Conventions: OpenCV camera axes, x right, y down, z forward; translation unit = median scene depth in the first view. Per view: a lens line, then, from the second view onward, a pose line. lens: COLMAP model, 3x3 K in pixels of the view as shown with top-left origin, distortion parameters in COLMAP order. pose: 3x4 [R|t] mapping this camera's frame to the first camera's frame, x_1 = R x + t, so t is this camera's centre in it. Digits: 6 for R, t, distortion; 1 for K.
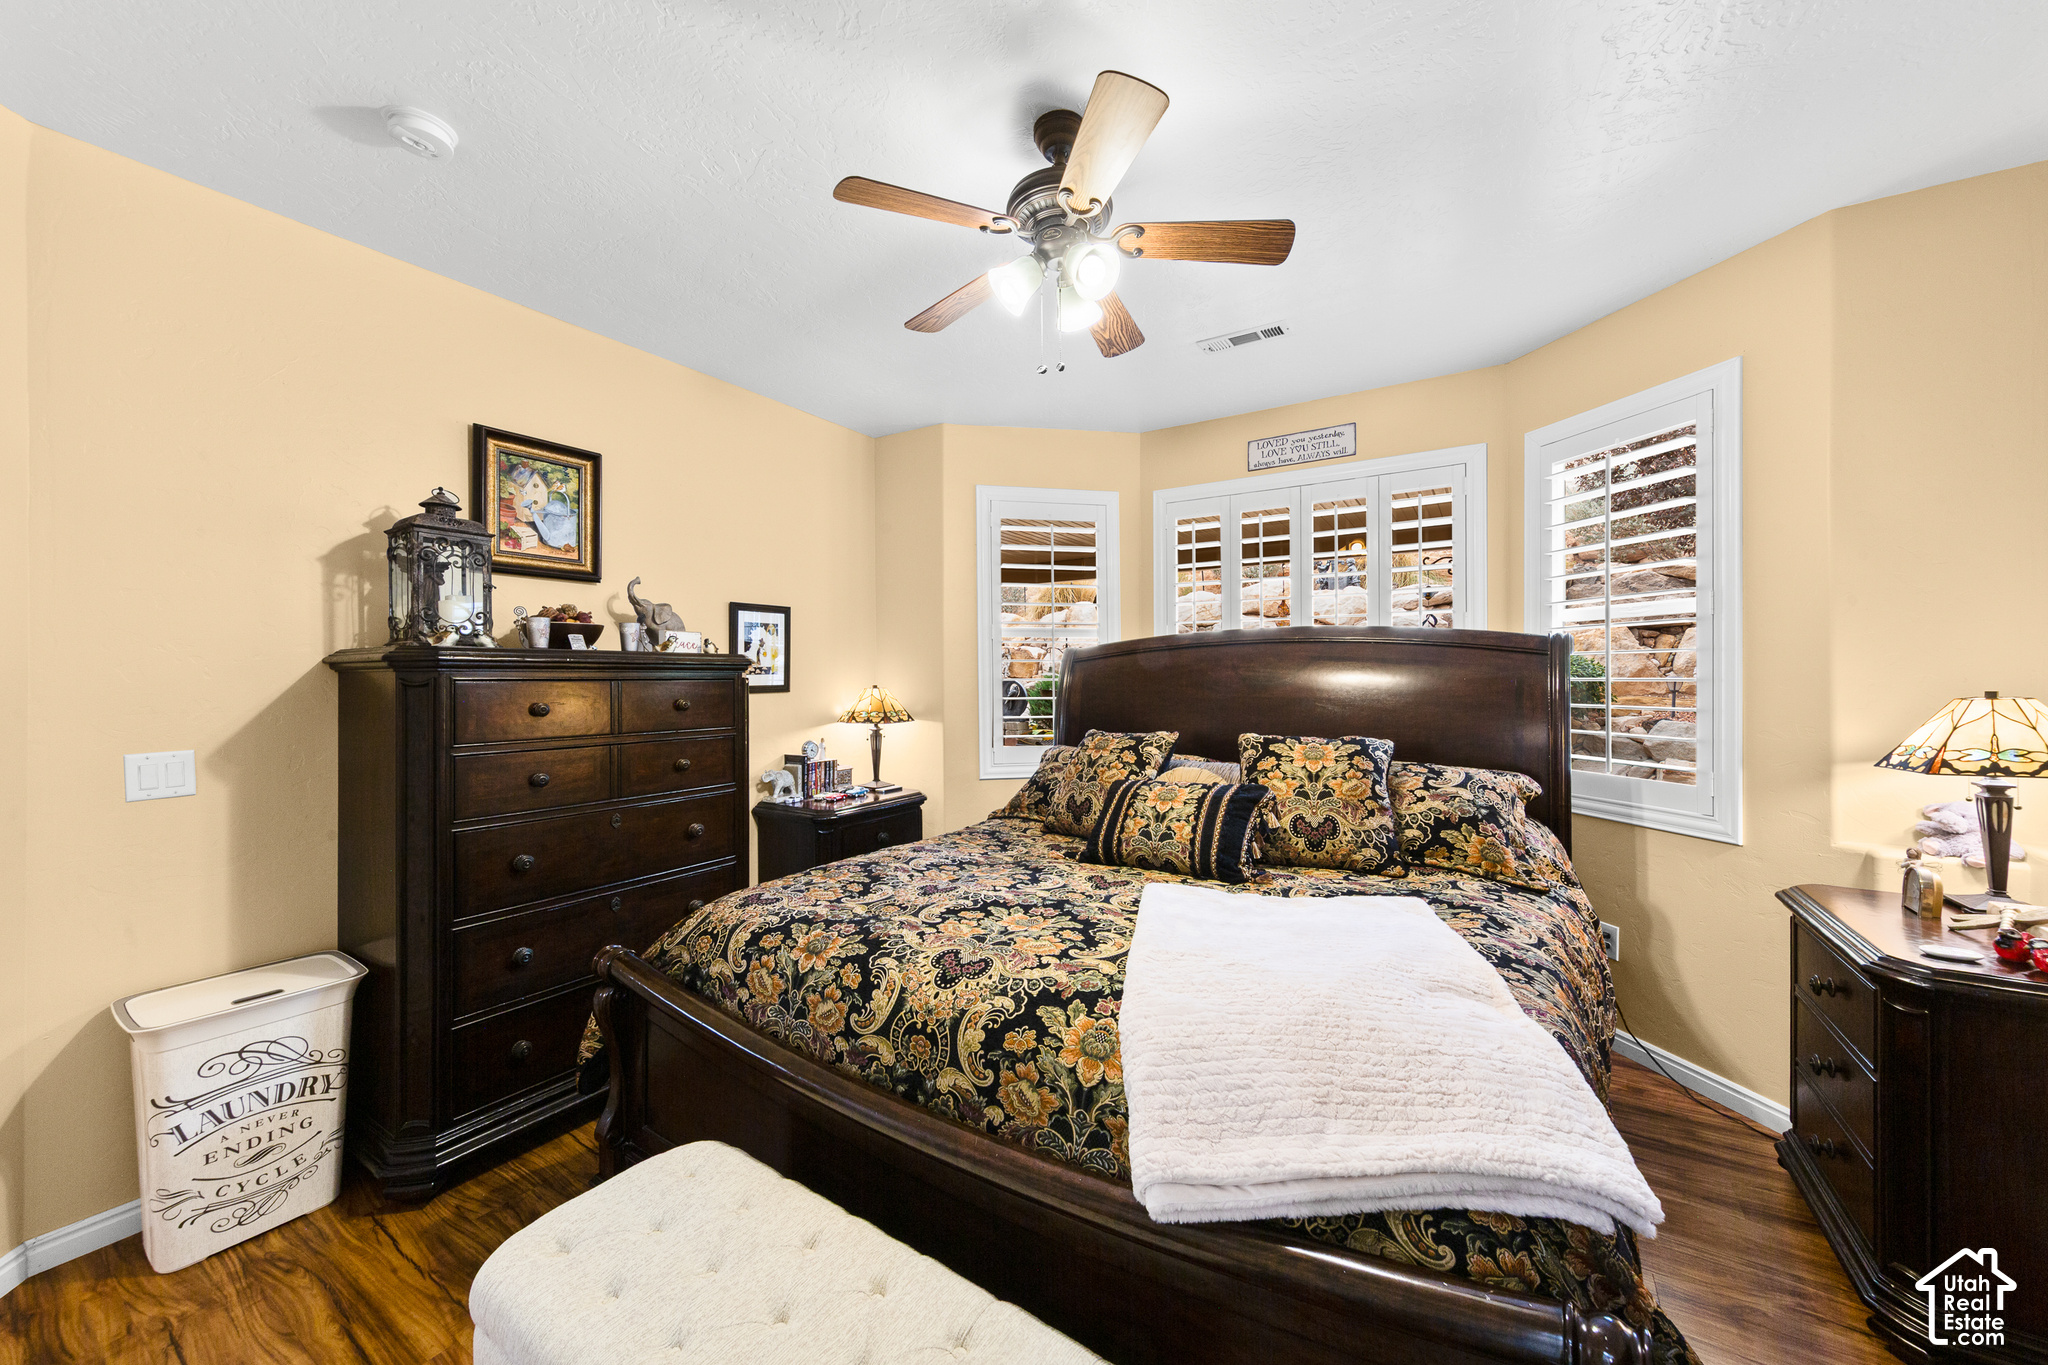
lens RADIAL K [[760.5, 0, 1034.9], [0, 760.5, 676.6], [0, 0, 1]] dist [0.013226, -0.001747]
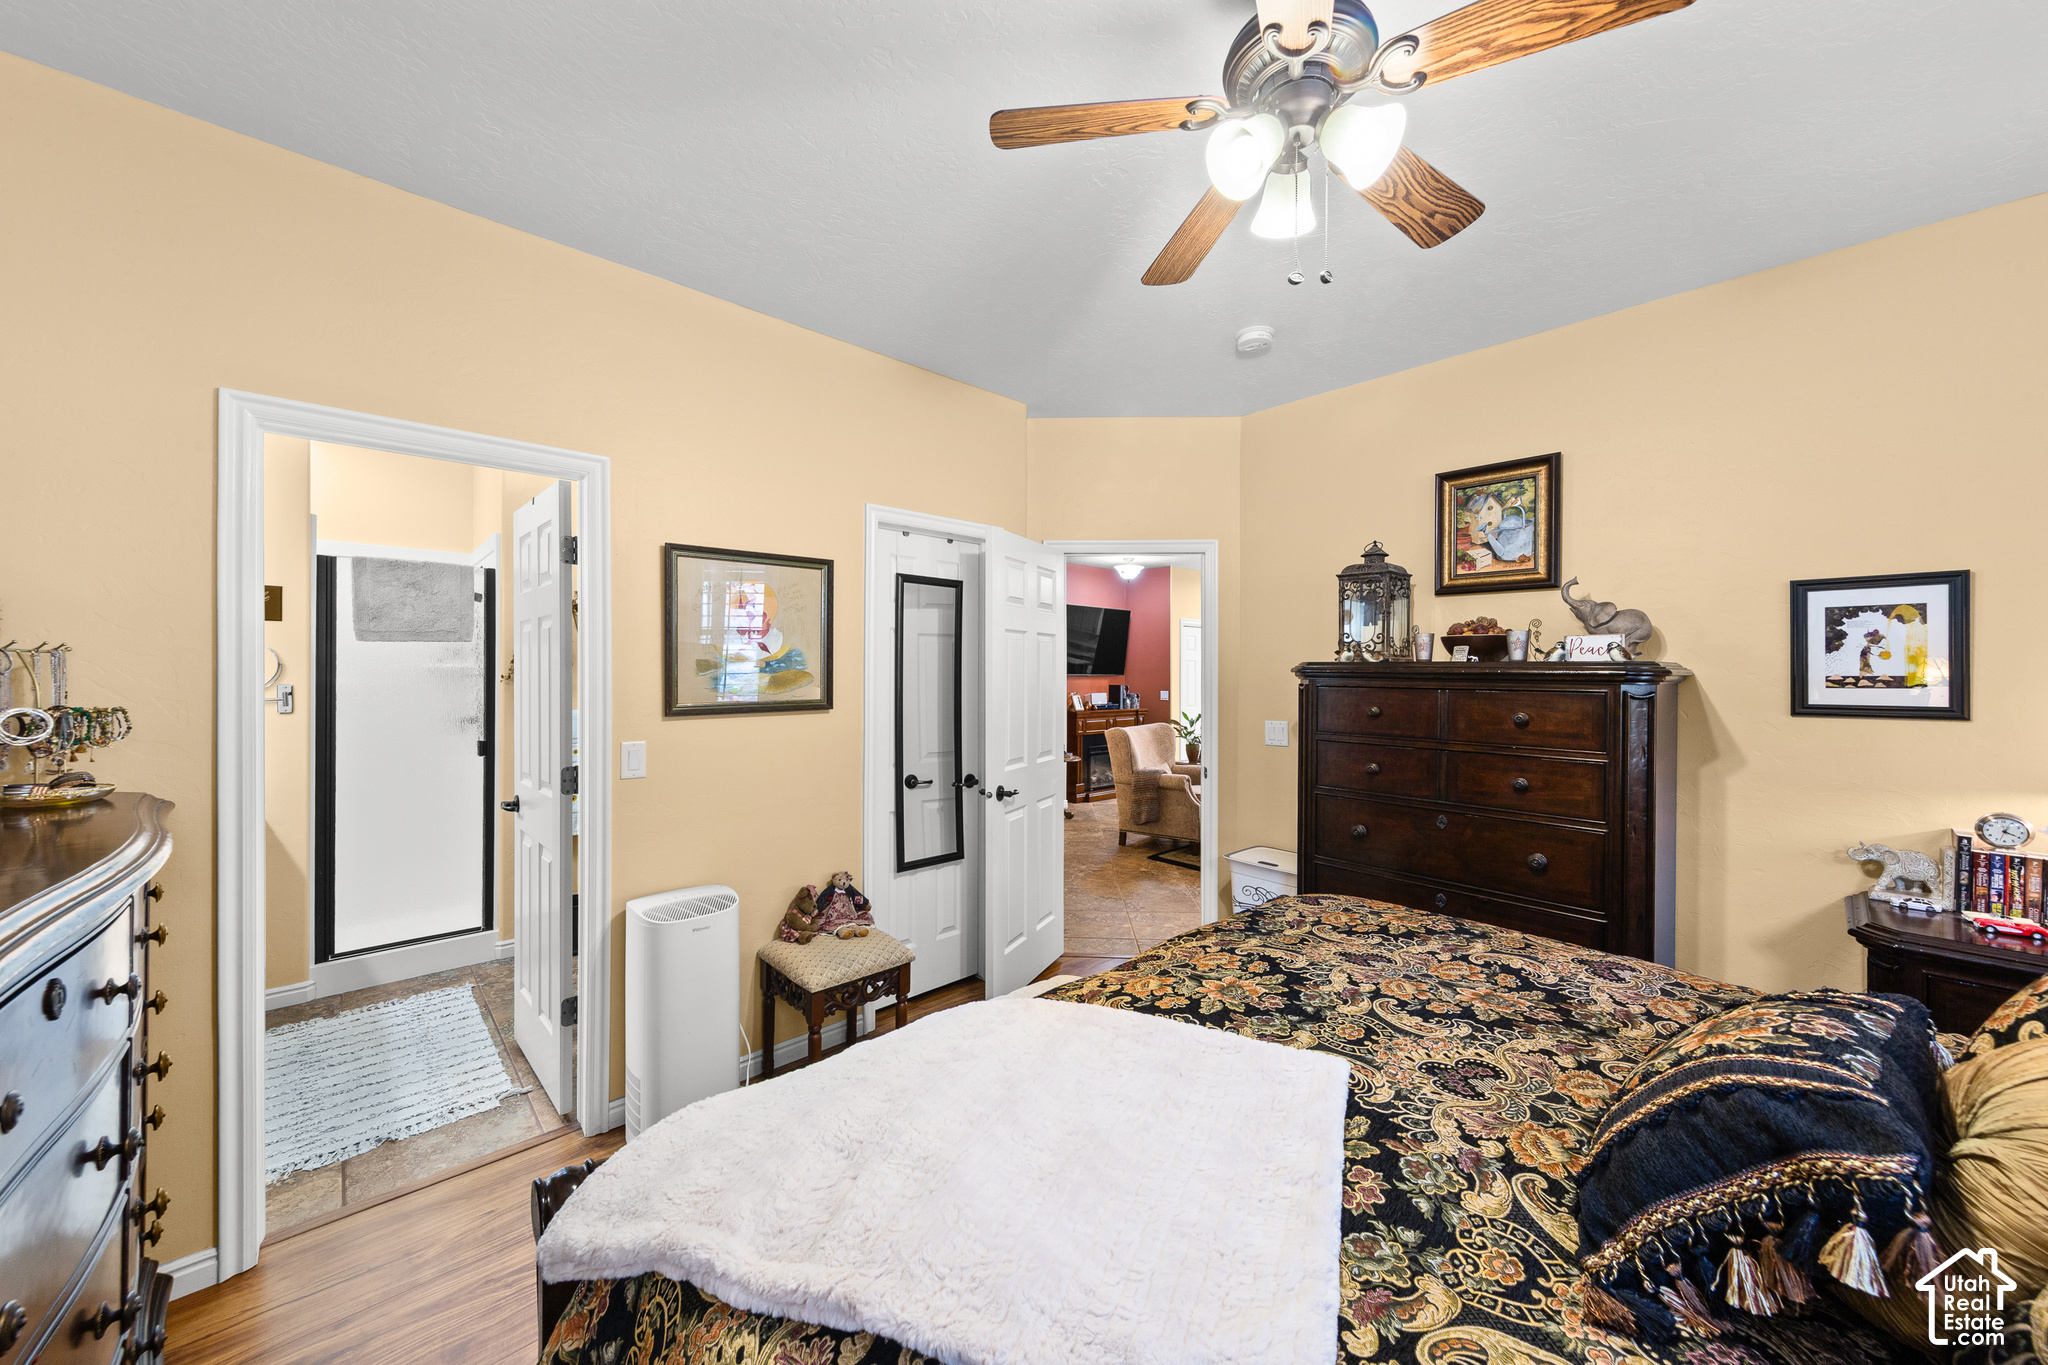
lens RADIAL K [[760.5, 0, 1037.1], [0, 760.5, 674.7], [0, 0, 1]] dist [0.013226, -0.001747]
pose [[-0.258299, 0.009643, -0.966017, 0.616556], [-0.006229, 0.999913, 0.011647, -0.024471], [0.966045, 0.009026, -0.258217, 0.726577]]
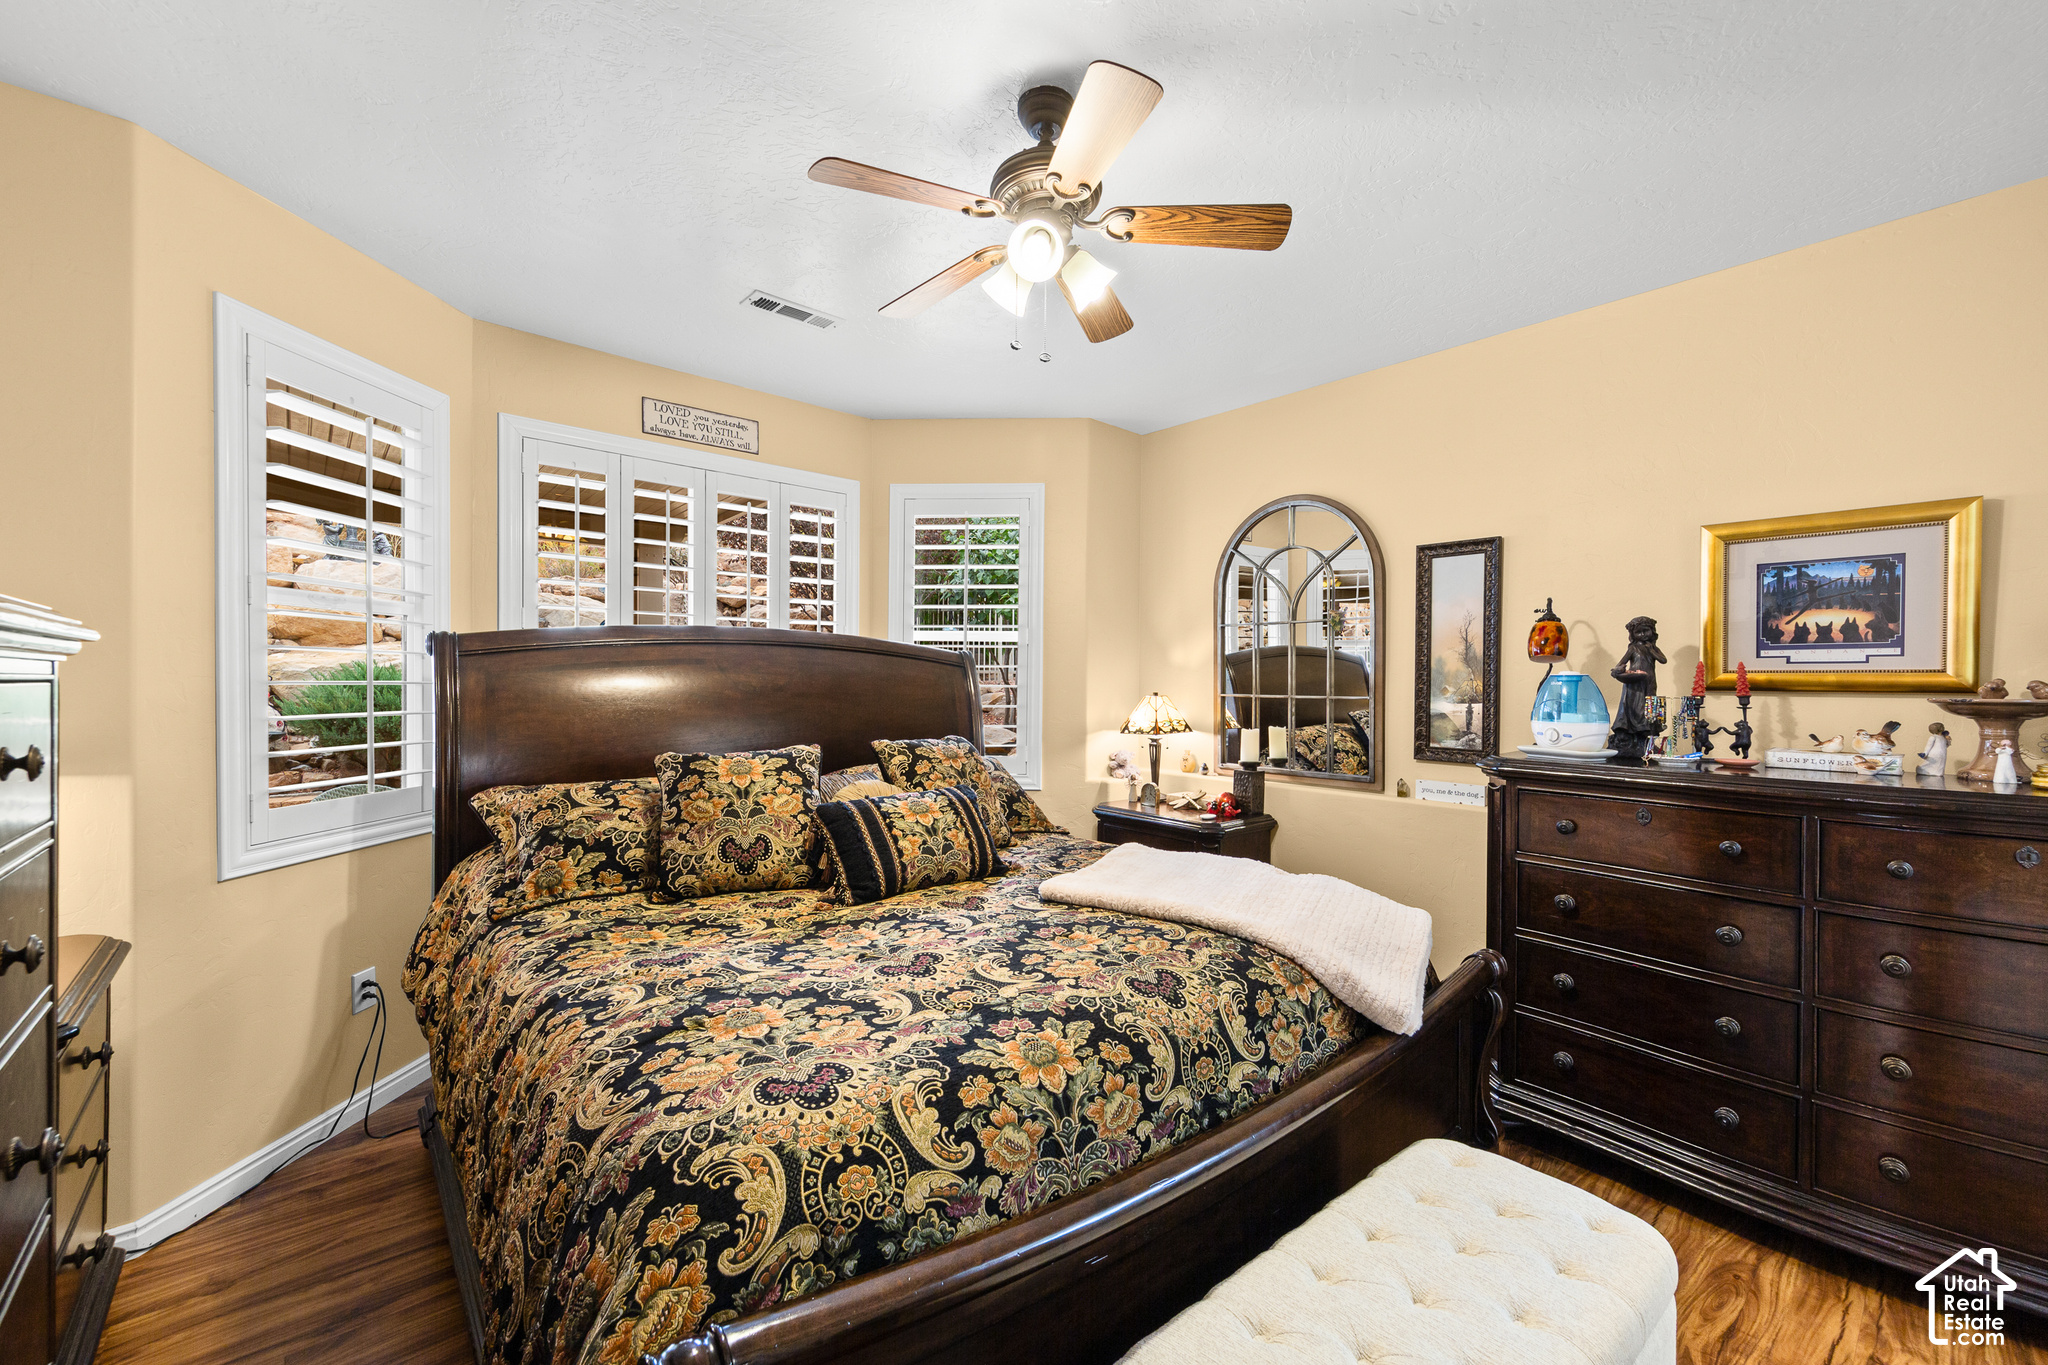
lens RADIAL K [[814.6, 0, 1040.5], [0, 814.6, 685.0], [0, 0, 1]] dist [0.008887, -0.000127]
pose [[0.284737, 0.003278, 0.958600, -0.713173], [-0.004032, 0.999989, -0.002222, 0.004701], [-0.958597, -0.003232, 0.284747, 0.544228]]
